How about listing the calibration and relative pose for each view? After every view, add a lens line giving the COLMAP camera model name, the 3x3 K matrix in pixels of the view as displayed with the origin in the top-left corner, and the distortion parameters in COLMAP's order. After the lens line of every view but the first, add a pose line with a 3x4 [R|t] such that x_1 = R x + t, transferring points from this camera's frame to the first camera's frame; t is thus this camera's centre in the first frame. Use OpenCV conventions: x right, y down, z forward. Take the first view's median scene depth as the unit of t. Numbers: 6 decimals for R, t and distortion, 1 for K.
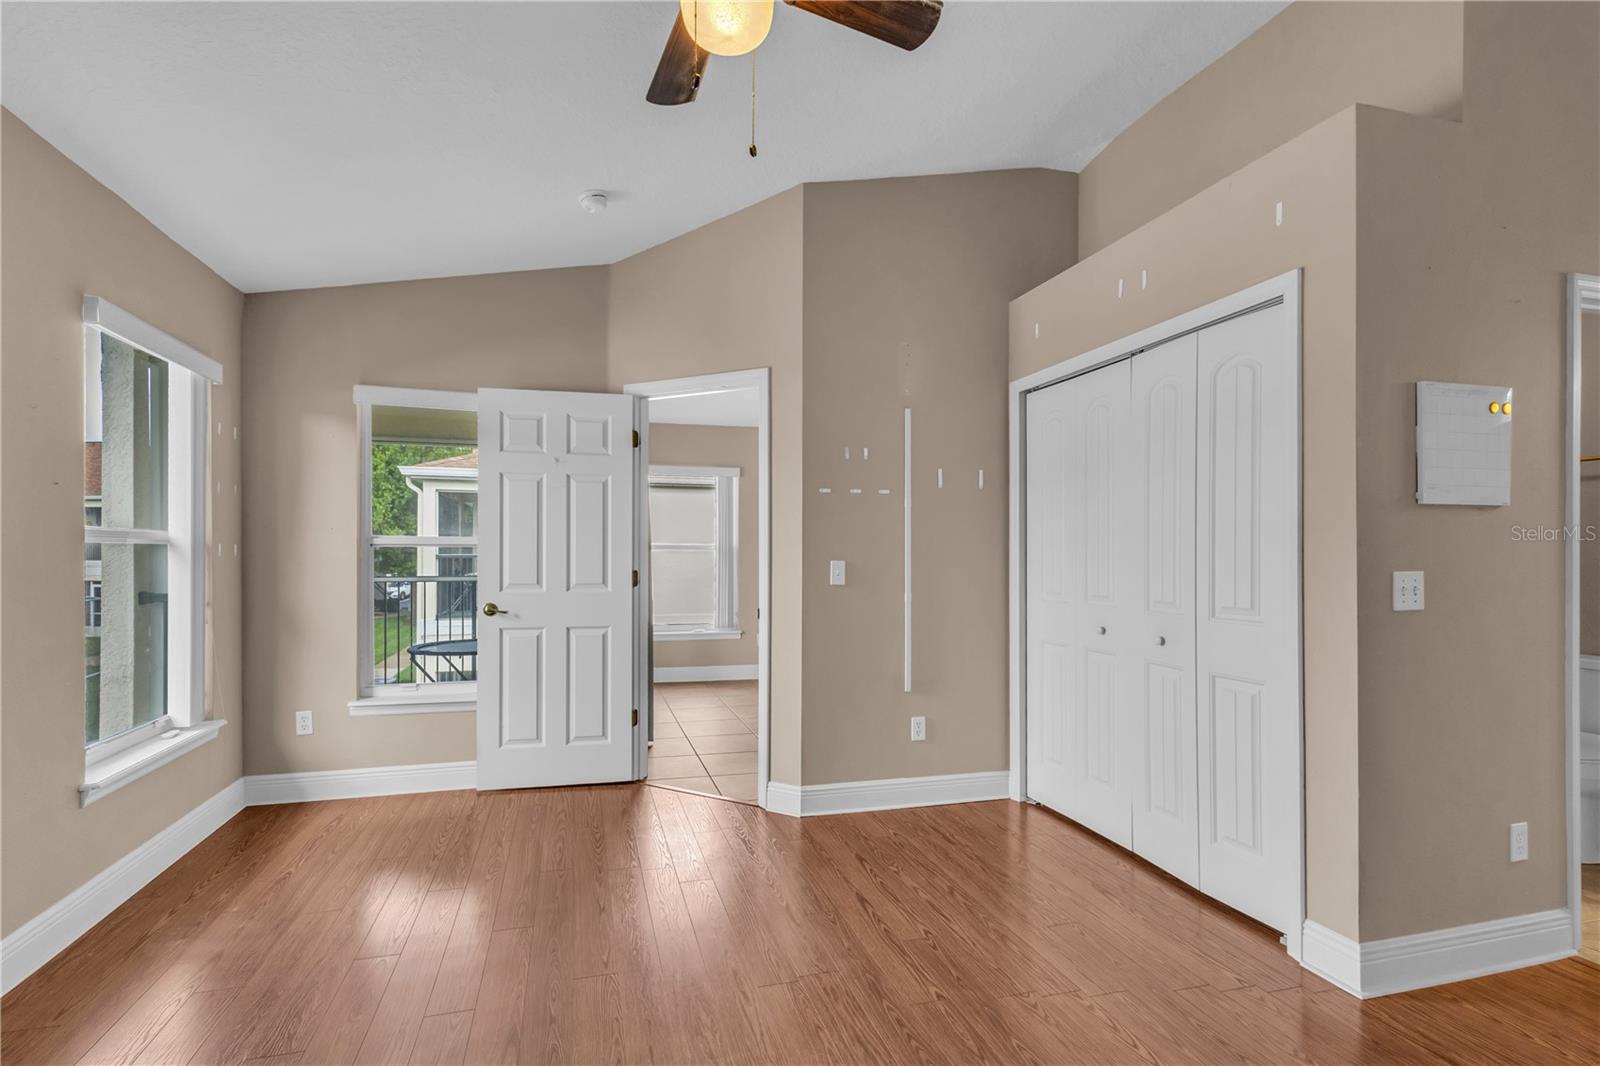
lens RADIAL K [[761.6, 0, 793.9], [0, 761.6, 552.7], [0, 0, 1]] dist [0.000780, 0.000034]
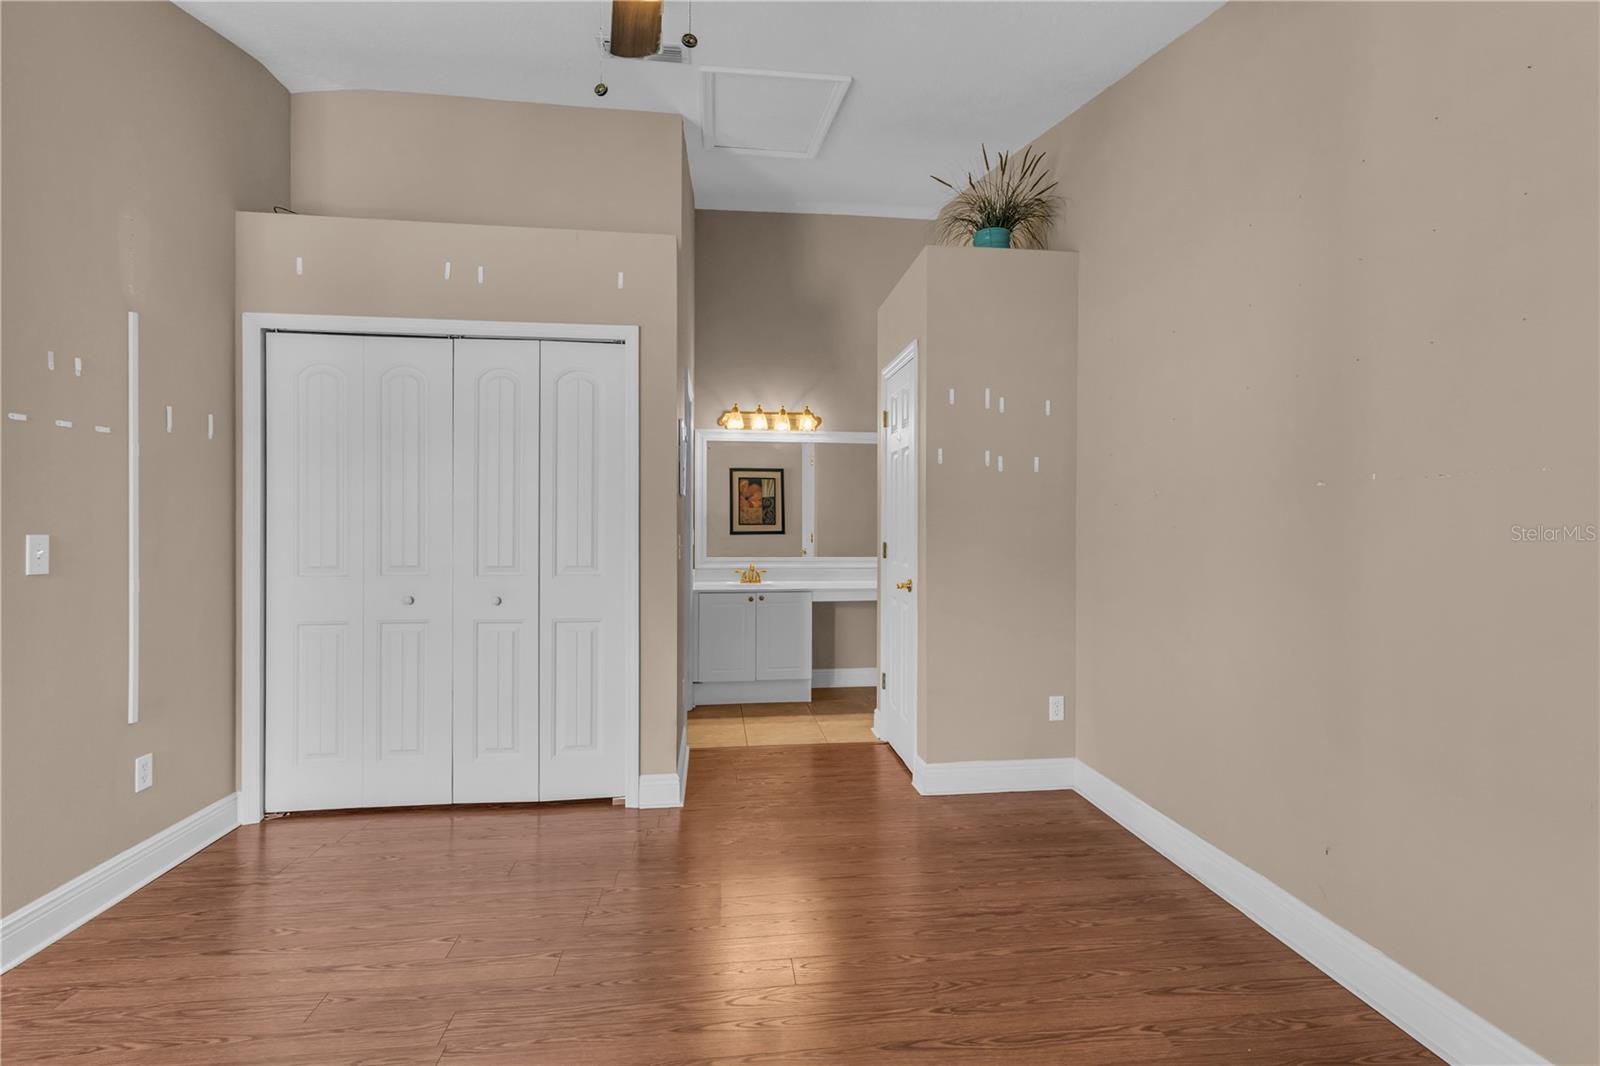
lens RADIAL K [[743.9, 0, 807.4], [0, 743.9, 527.1], [0, 0, 1]] dist [0.003114, 0.000329]
pose [[0.153088, -0.004864, 0.988201, -0.425831], [-0.005516, 0.999968, 0.005776, -0.002546], [-0.988197, -0.006335, 0.153056, 0.294334]]
